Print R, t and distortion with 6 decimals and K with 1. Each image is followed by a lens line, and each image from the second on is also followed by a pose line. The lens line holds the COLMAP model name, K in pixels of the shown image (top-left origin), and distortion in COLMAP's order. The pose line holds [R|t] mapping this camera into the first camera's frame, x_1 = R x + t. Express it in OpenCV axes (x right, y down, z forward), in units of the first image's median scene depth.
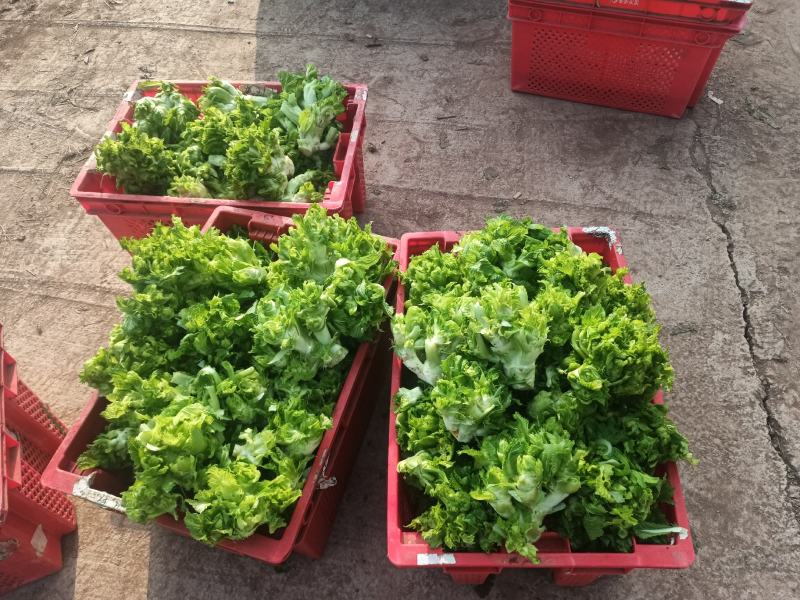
lens RADIAL K [[569.1, 0, 399.2], [0, 569.1, 280.6], [0, 0, 1]] dist [0.022811, -0.040150]
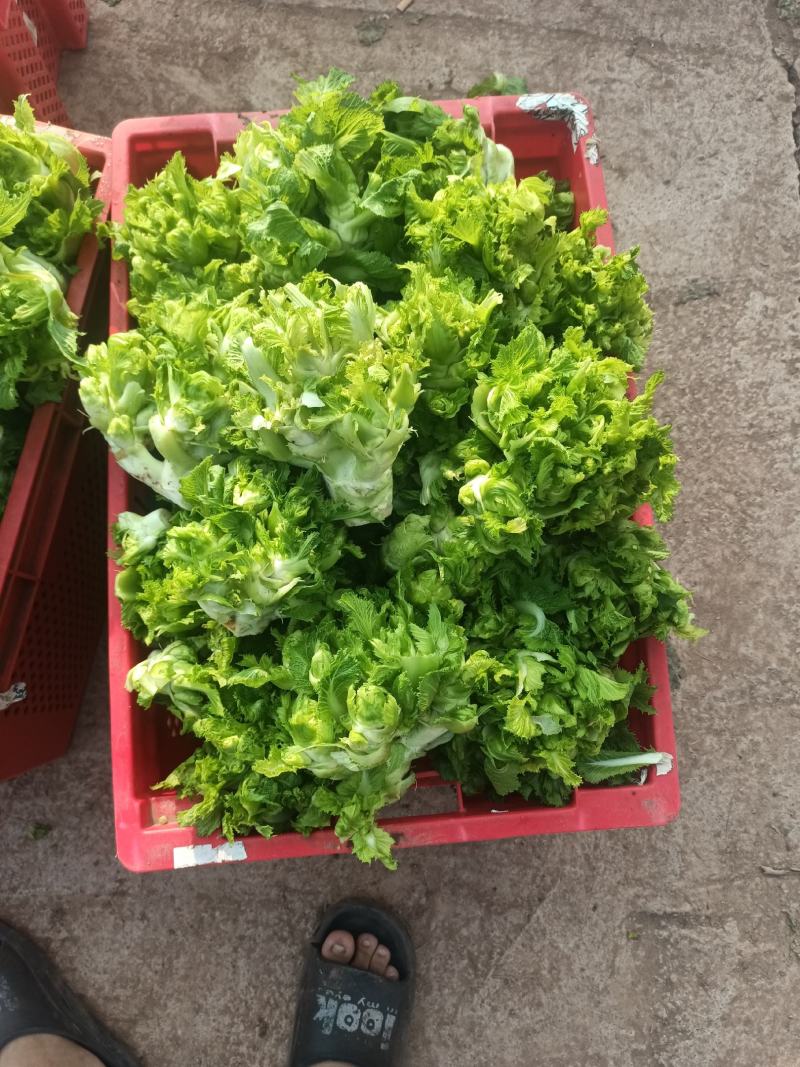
lens RADIAL K [[802.4, 0, 403.7], [0, 802.4, 533.4], [0, 0, 1]] dist [0.033224, -0.042452]
pose [[0.987998, -0.096130, 0.120906, 0.155042], [0.034489, 0.900274, 0.433955, -0.078924], [-0.150564, -0.424576, 0.892785, 0.379151]]
